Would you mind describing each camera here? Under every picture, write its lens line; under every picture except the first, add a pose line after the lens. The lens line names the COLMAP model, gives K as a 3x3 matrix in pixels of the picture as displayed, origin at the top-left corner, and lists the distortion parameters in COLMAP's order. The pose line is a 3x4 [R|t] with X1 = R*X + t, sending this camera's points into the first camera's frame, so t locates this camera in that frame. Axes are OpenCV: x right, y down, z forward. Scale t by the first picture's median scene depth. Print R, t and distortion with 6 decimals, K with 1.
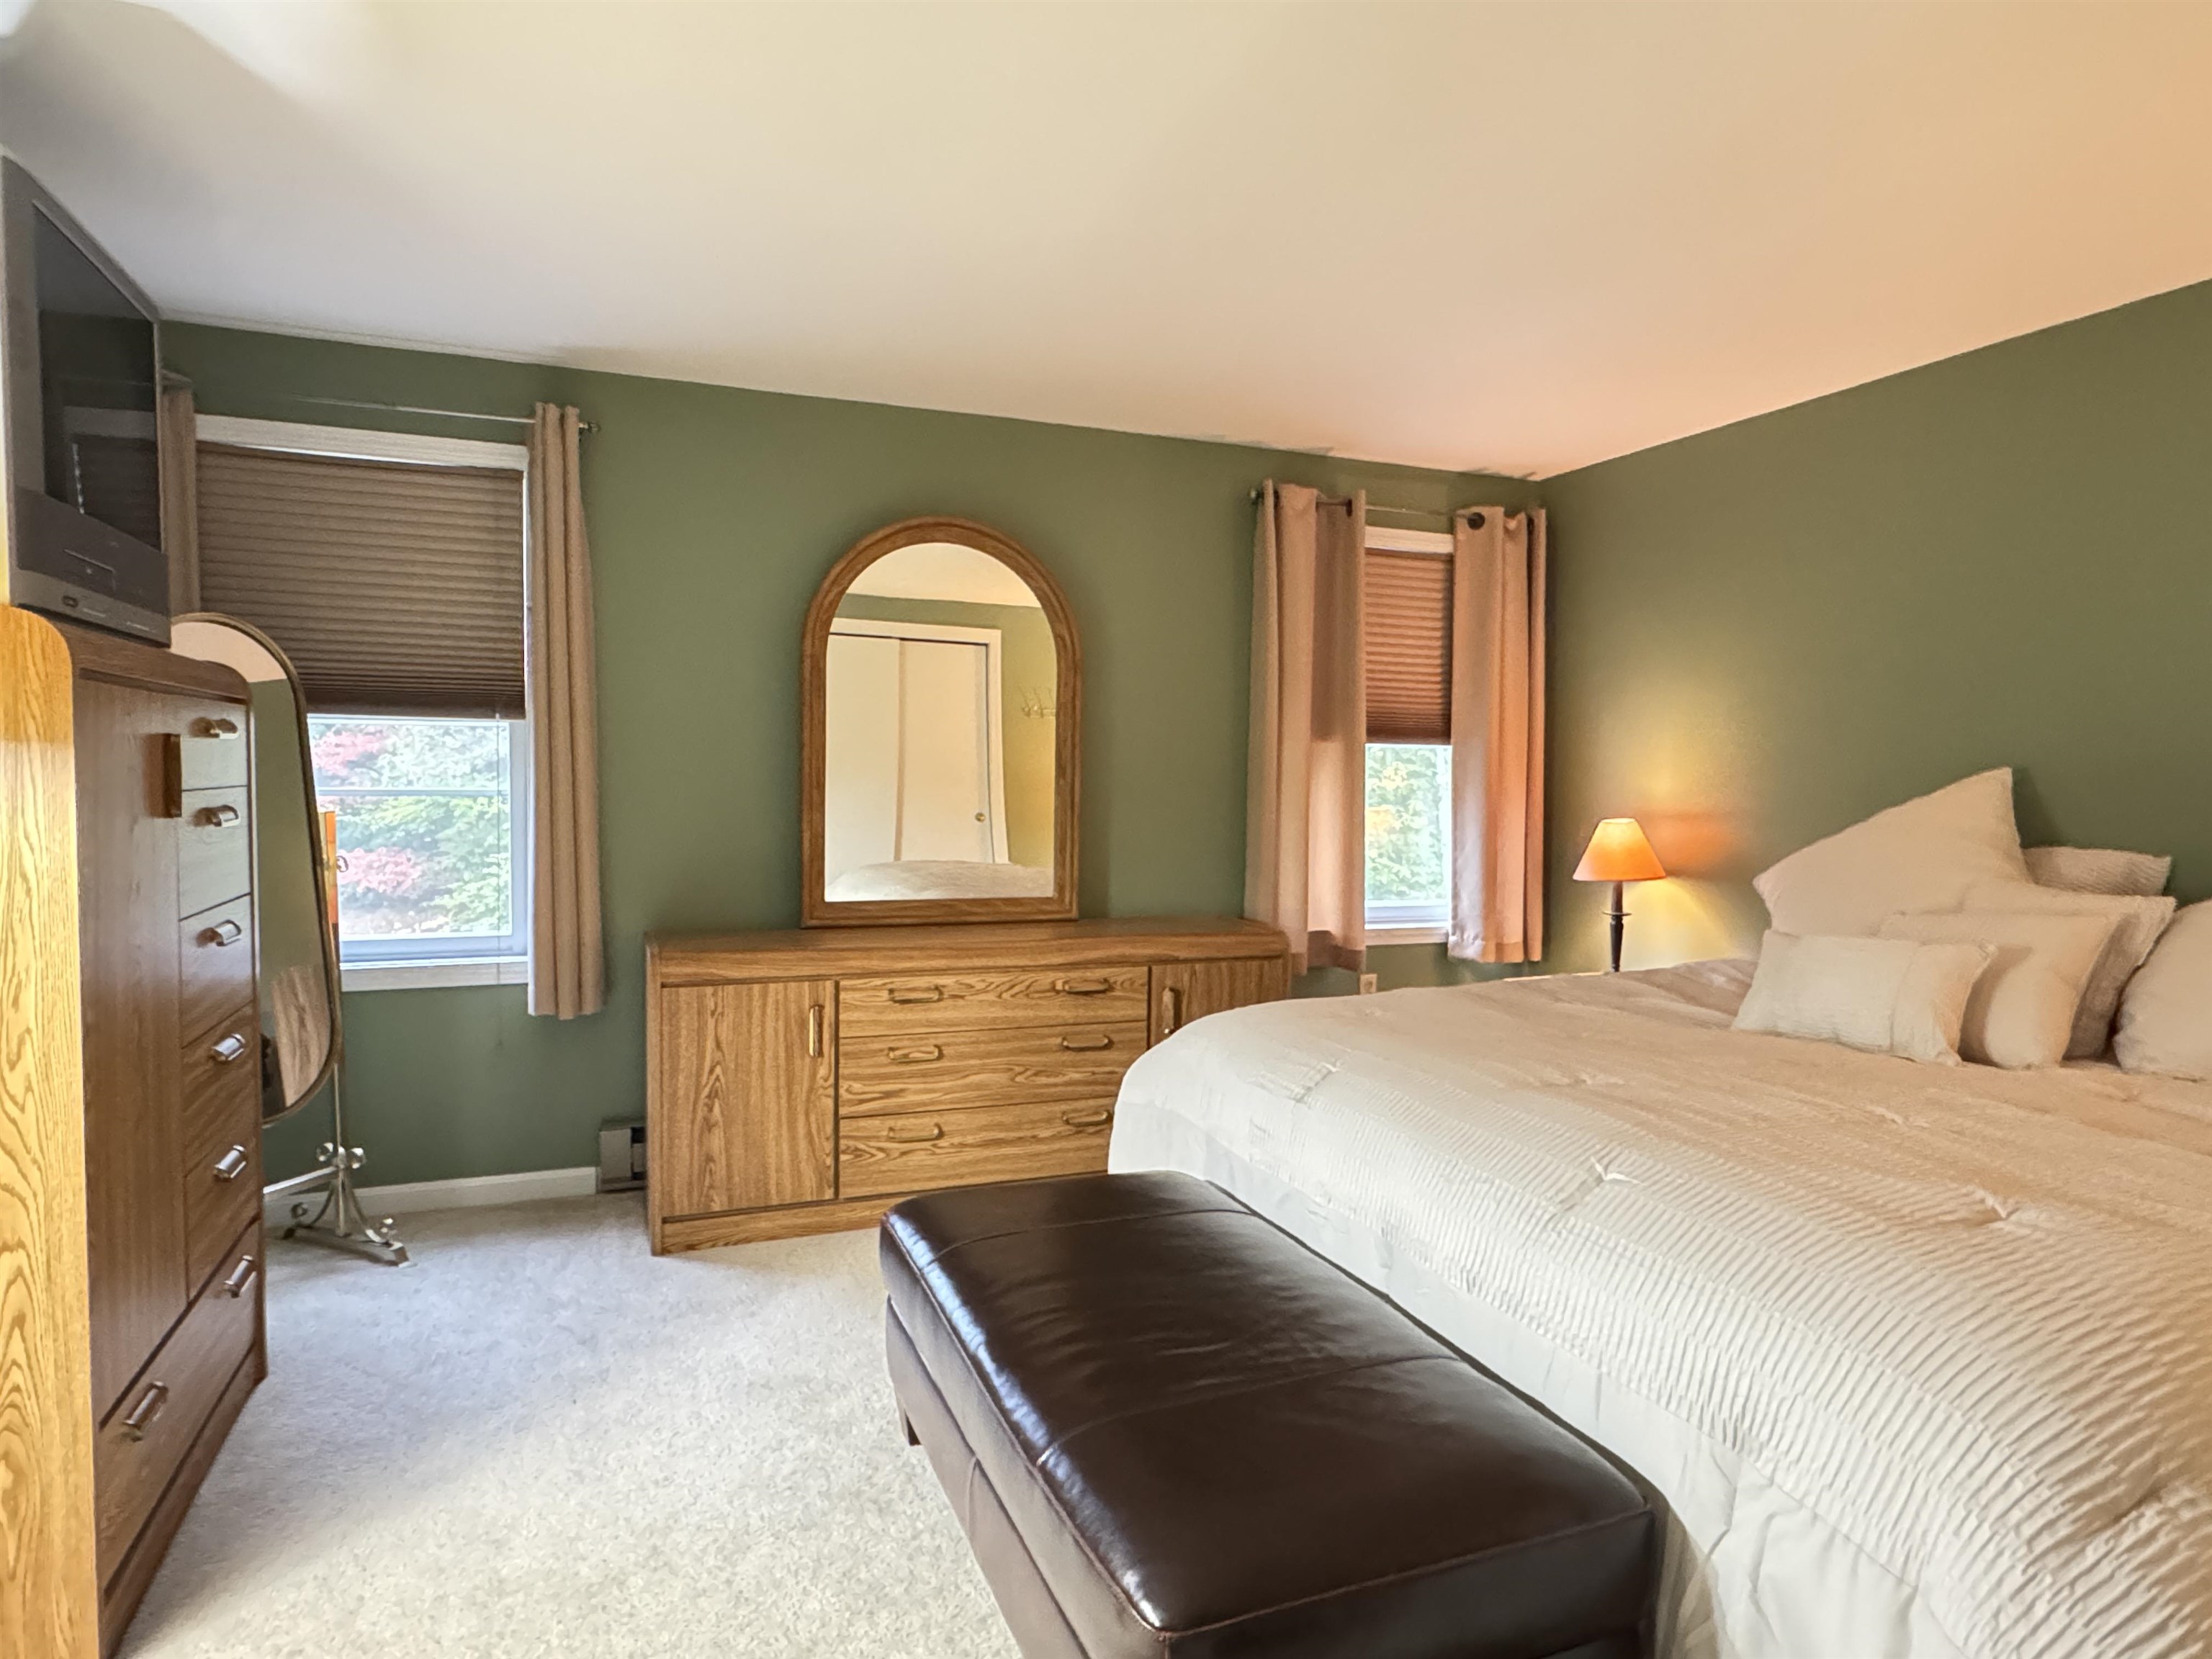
lens RADIAL K [[1273.7, 0, 1095.7], [0, 1273.7, 830.7], [0, 0, 1]] dist [-0.004113, 0.001803]
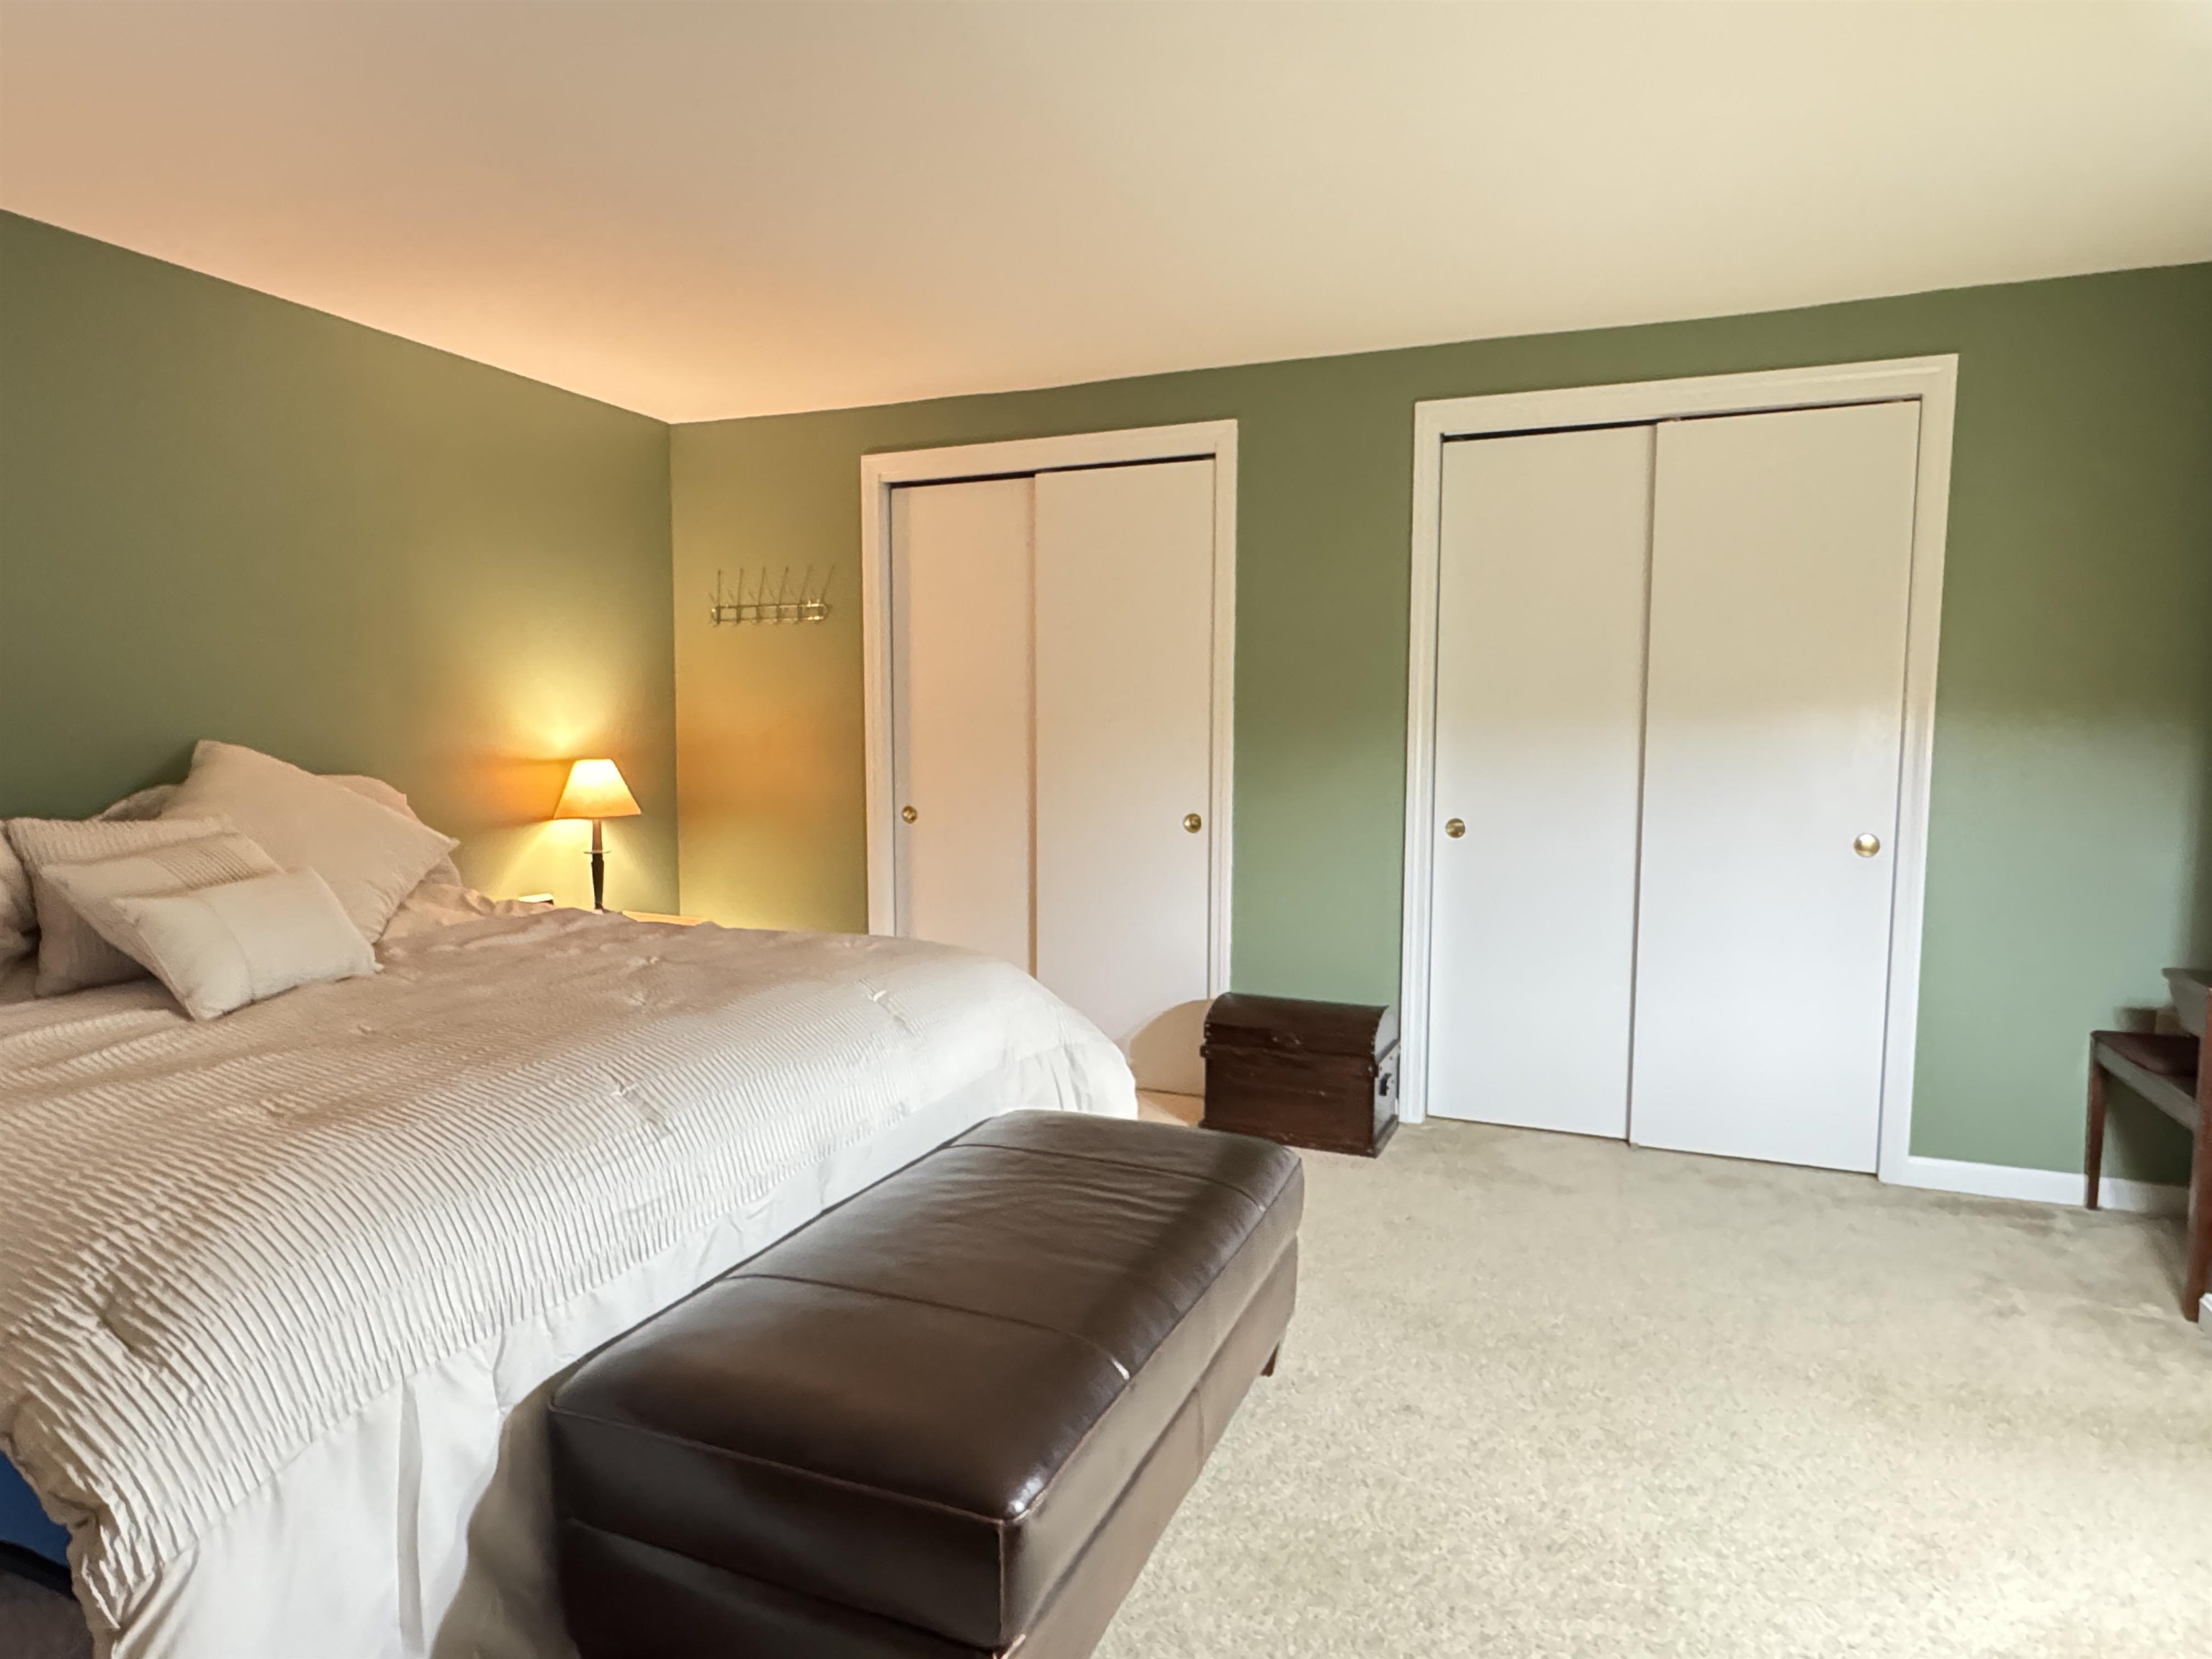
lens RADIAL K [[1273.7, 0, 1095.7], [0, 1273.7, 830.7], [0, 0, 1]] dist [-0.004113, 0.001803]
pose [[-0.712120, -0.072445, 0.698310, -0.358365], [0.018783, 0.992340, 0.122104, -0.039855], [-0.701807, 0.100069, -0.705304, 0.868507]]
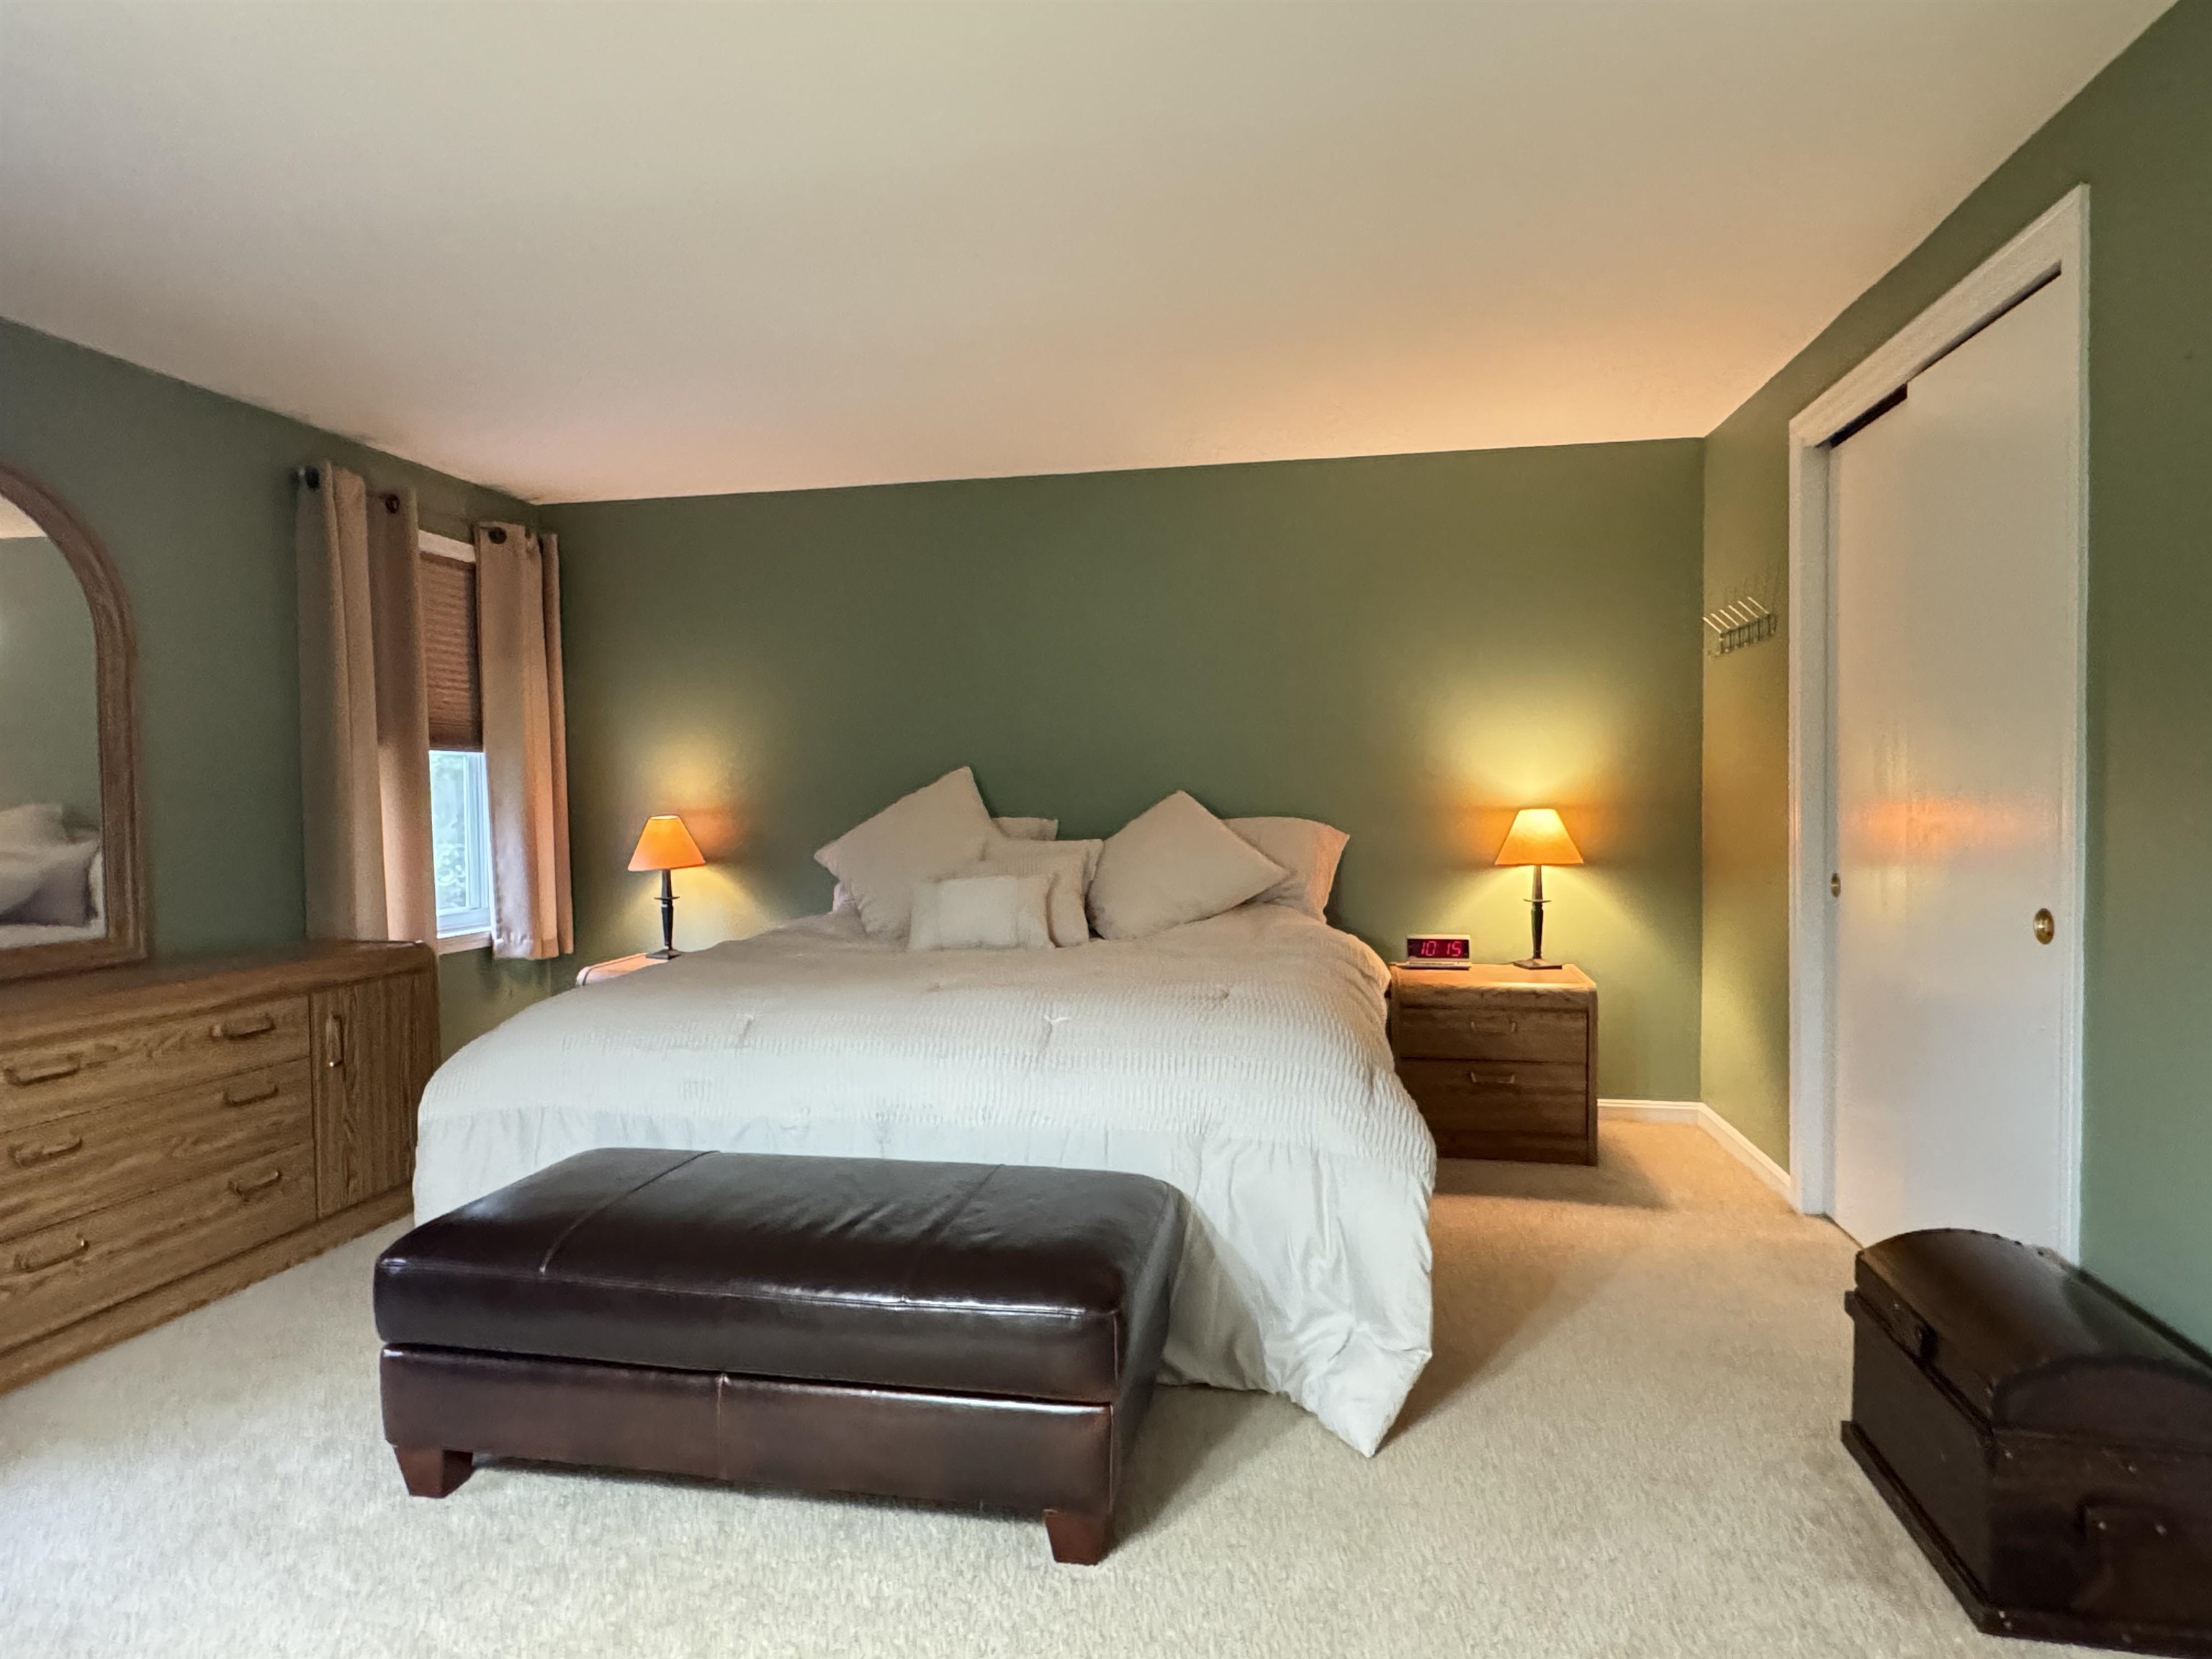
lens RADIAL K [[1273.7, 0, 1095.7], [0, 1273.7, 830.7], [0, 0, 1]] dist [-0.004113, 0.001803]
pose [[0.537937, -0.044366, 0.841817, -0.410573], [0.057284, 0.998230, 0.016004, 0.009374], [-0.841037, 0.039613, 0.539526, 0.056529]]
